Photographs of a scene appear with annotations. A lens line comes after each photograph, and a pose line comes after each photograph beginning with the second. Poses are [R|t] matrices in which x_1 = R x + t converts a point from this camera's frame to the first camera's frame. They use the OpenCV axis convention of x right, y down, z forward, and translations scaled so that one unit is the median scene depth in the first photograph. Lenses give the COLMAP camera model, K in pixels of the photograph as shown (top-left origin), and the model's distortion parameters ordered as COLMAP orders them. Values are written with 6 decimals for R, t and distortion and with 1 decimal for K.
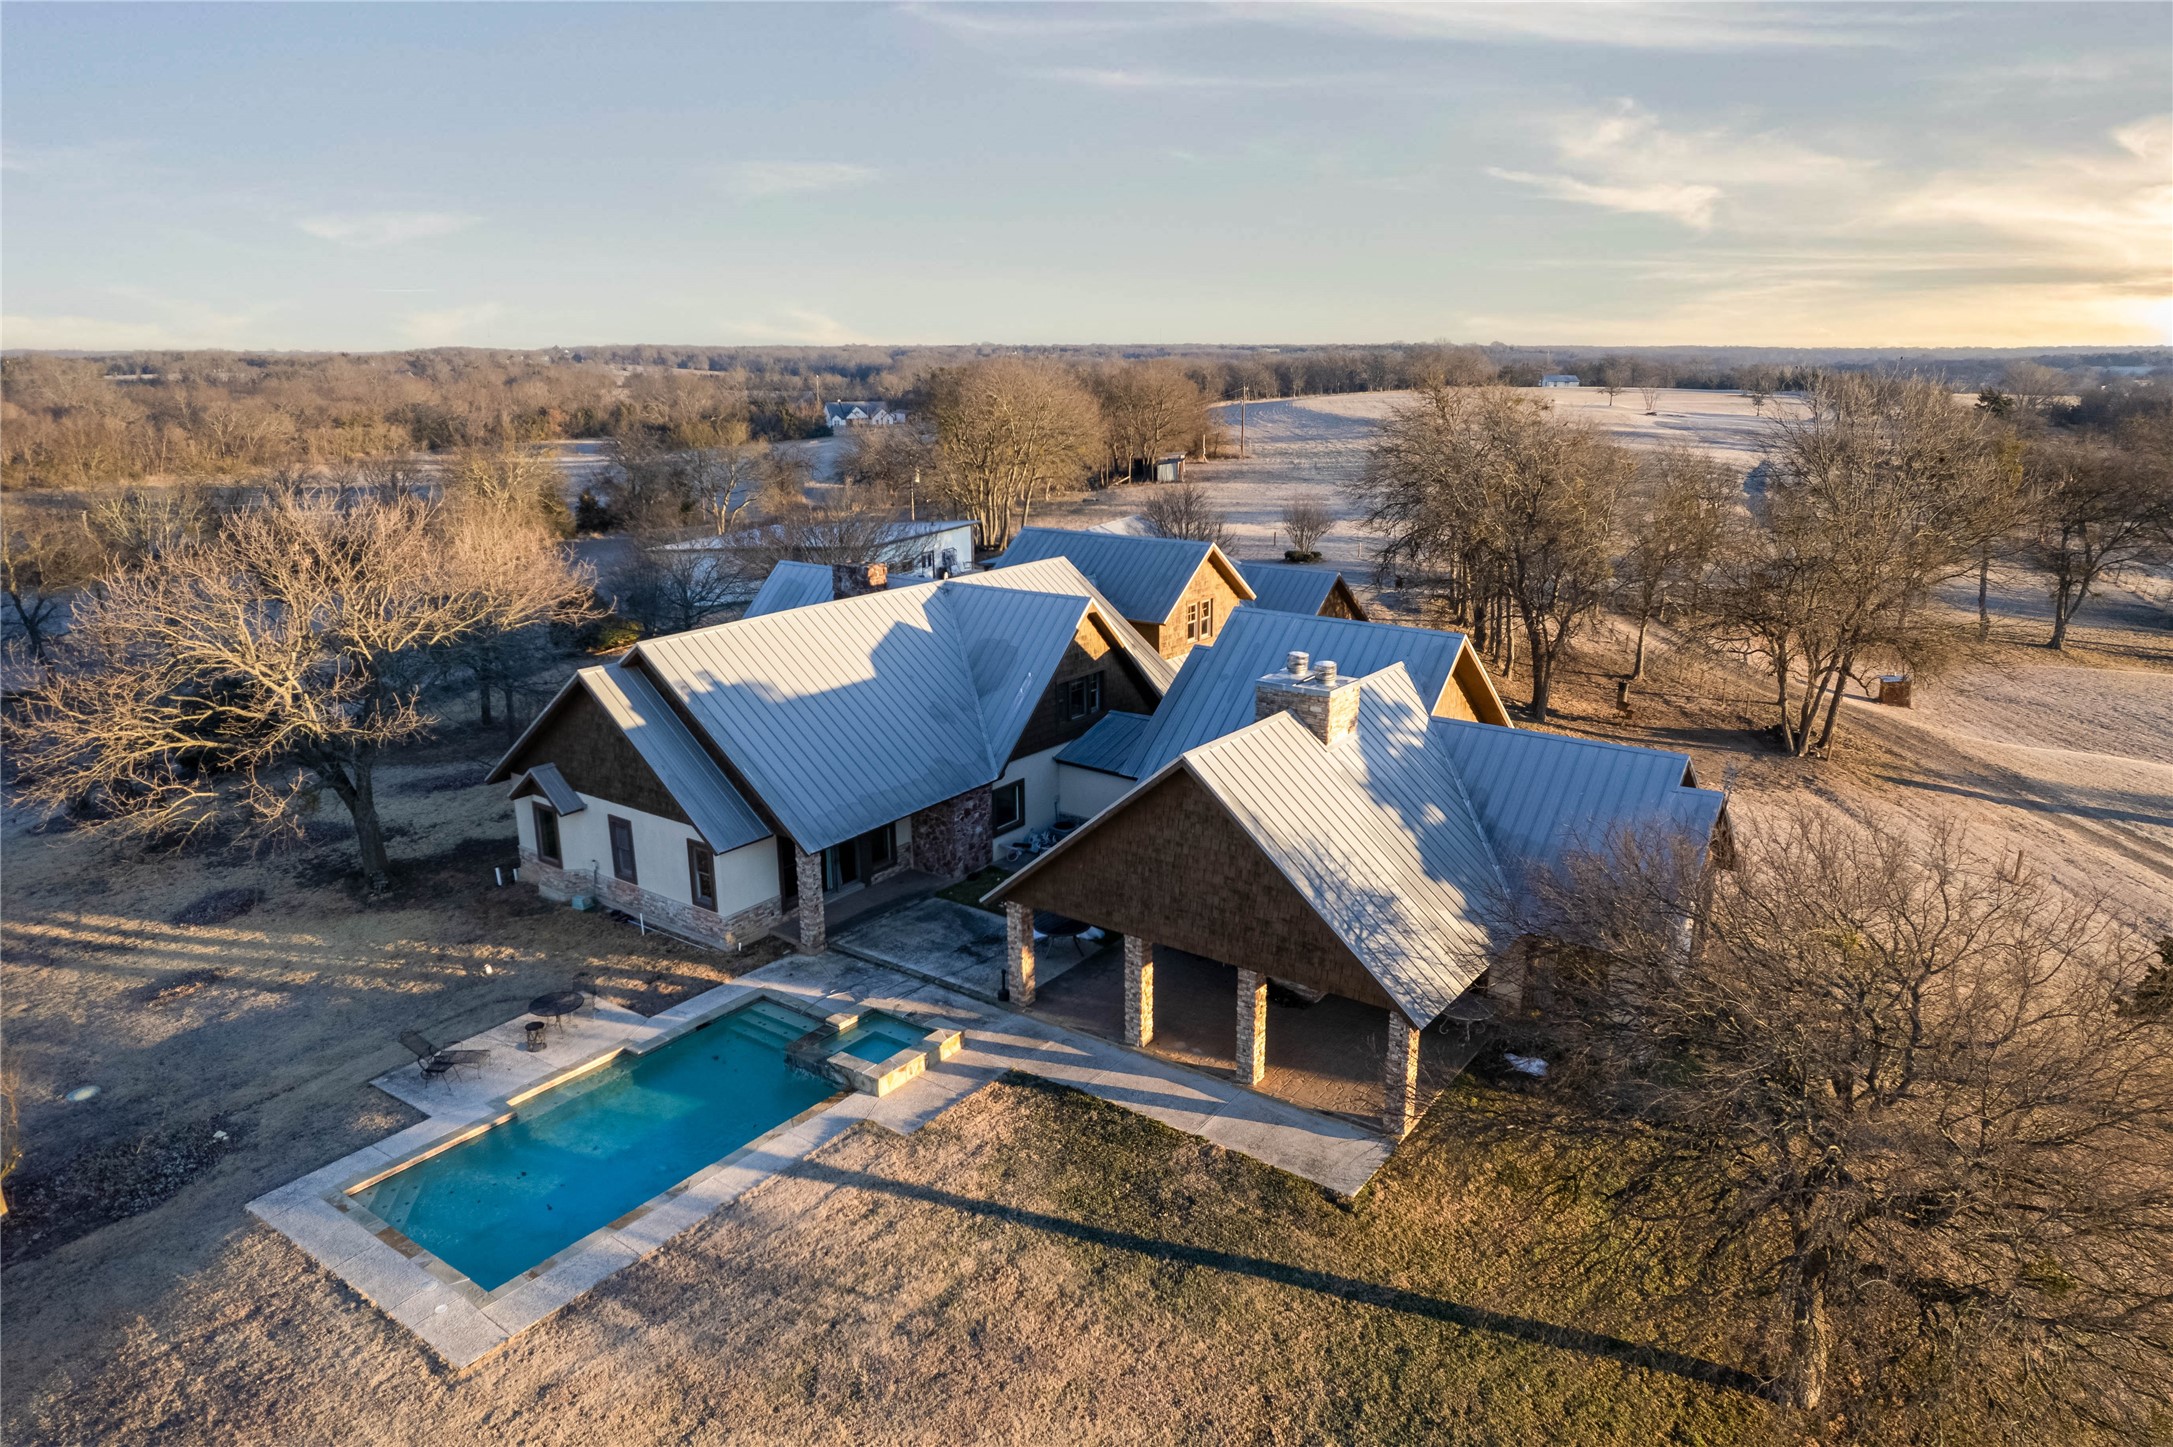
lens RADIAL K [[1425.0, 0, 1086.5], [0, 1425.0, 723.5], [0, 0, 1]] dist [-0.087612, 0.086424]
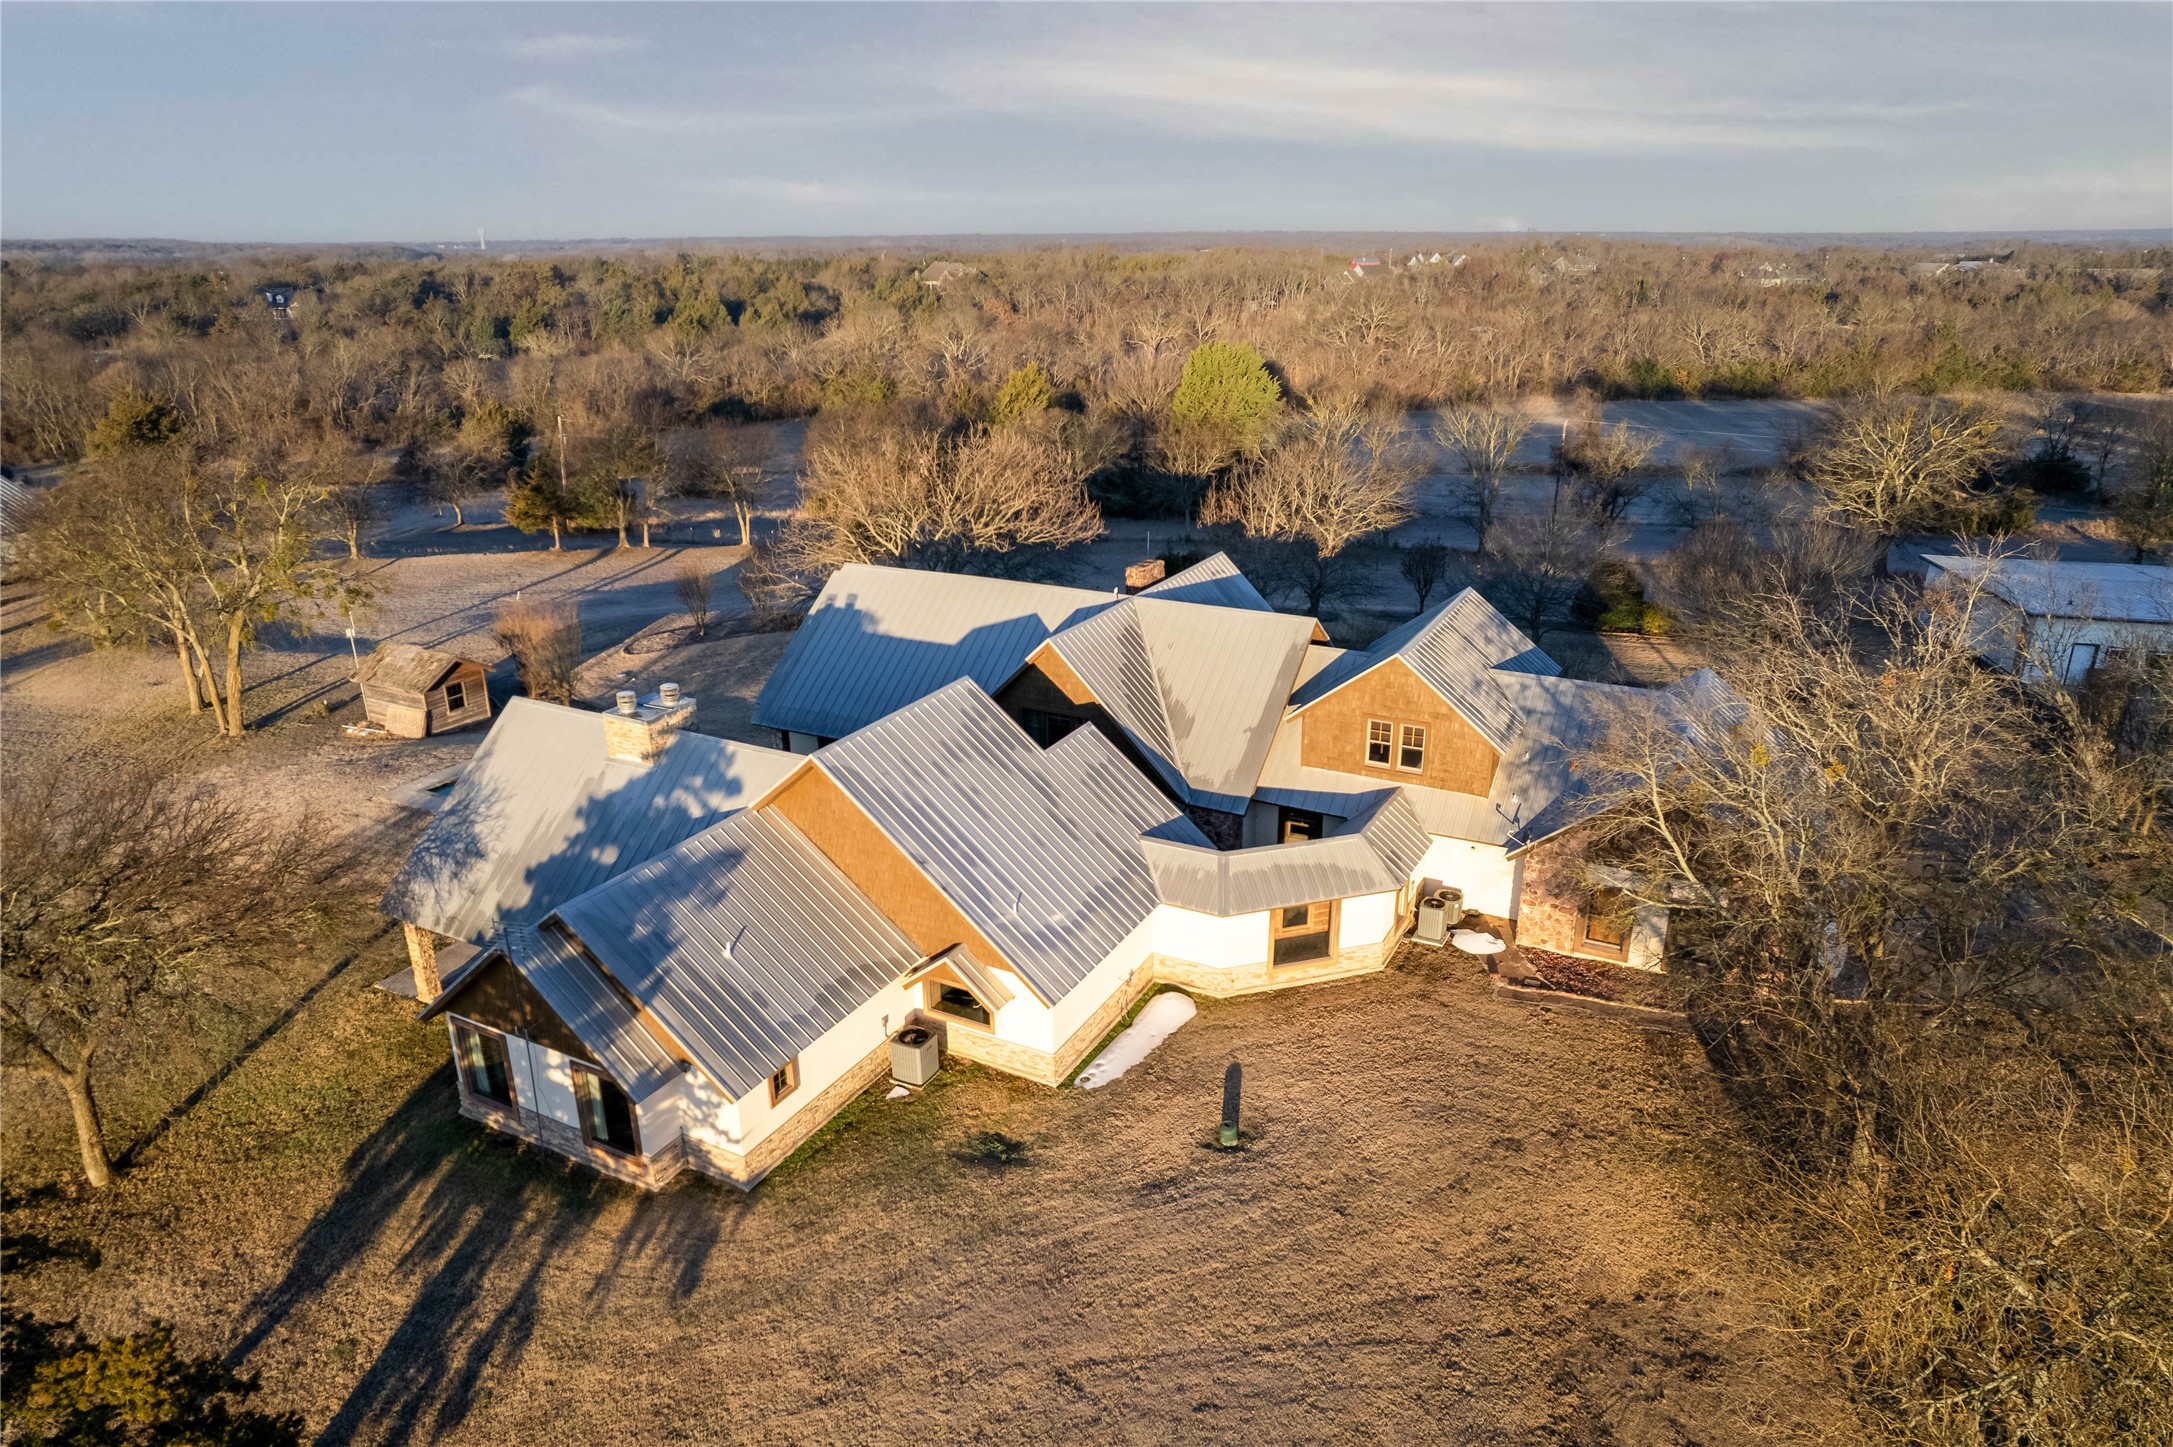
lens RADIAL K [[1425.0, 0, 1086.5], [0, 1425.0, 723.5], [0, 0, 1]] dist [-0.087612, 0.086424]
pose [[0.114170, 0.324731, -0.938890, 1.316607], [-0.239632, 0.926166, 0.291191, -0.451600], [0.964128, 0.191743, 0.183556, 1.158036]]
